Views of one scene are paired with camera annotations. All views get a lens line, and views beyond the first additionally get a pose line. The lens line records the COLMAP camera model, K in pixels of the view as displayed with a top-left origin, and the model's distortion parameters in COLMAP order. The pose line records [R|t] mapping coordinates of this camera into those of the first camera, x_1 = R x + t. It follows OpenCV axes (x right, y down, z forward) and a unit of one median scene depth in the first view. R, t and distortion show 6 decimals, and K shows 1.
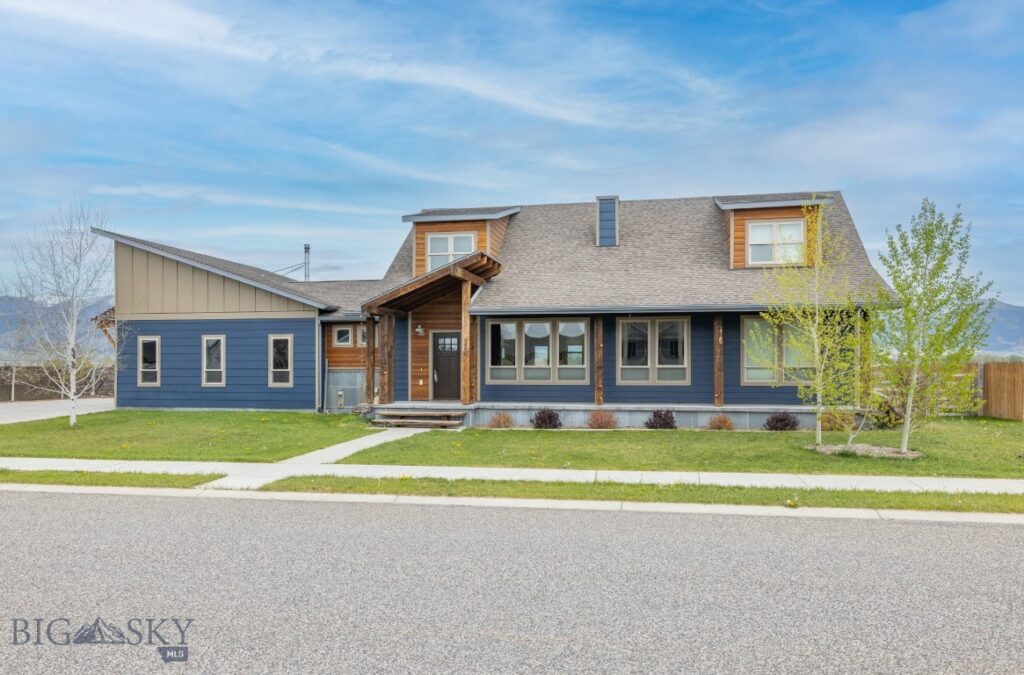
lens RADIAL K [[716.9, 0, 505.6], [0, 716.9, 335.7], [0, 0, 1]] dist [0.001913, 0.012878]
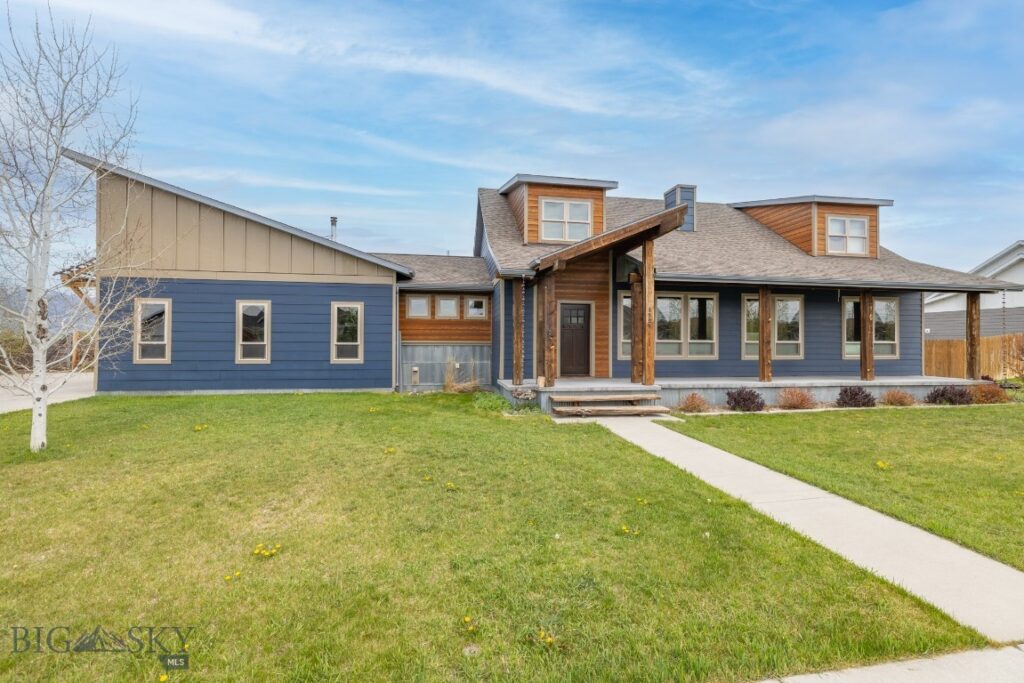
lens RADIAL K [[461.3, 0, 517.6], [0, 461.3, 334.8], [0, 0, 1]] dist [-0.001800, 0.000678]
pose [[0.932732, 0.011376, 0.360391, -0.329223], [-0.021259, 0.999498, 0.023471, 0.020700], [-0.359943, -0.029553, 0.932506, 0.423197]]
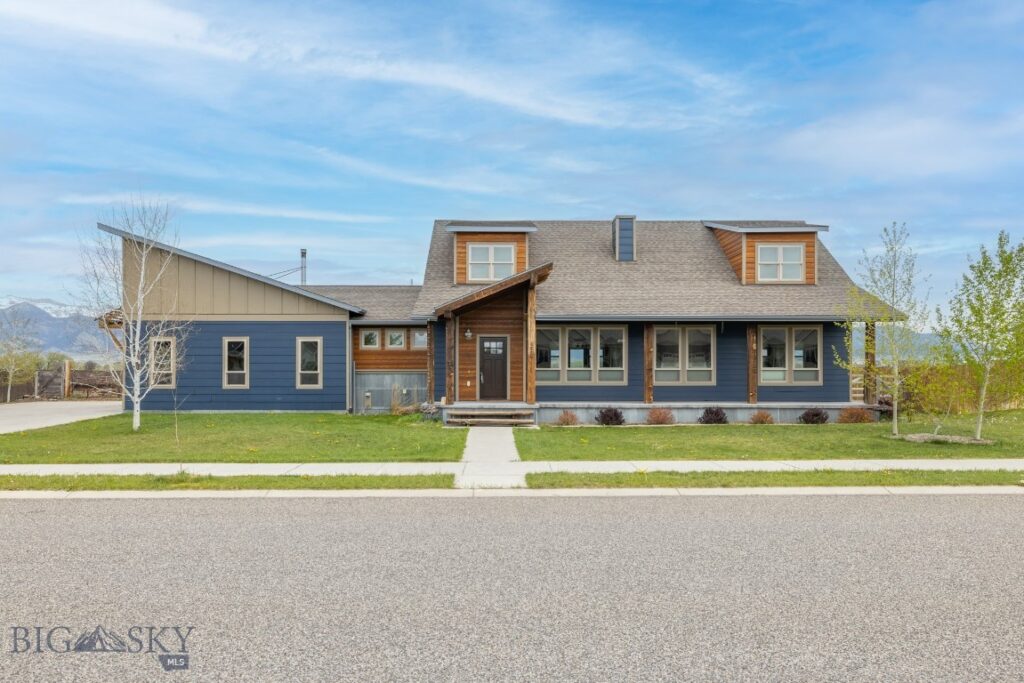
lens RADIAL K [[654.0, 0, 491.0], [0, 654.0, 364.3], [0, 0, 1]] dist [0.005474, -0.002709]
pose [[0.979276, 0.003032, 0.202507, -0.254555], [-0.010141, 0.999368, 0.034074, 0.002803], [-0.202276, -0.035421, 0.978688, 0.042162]]
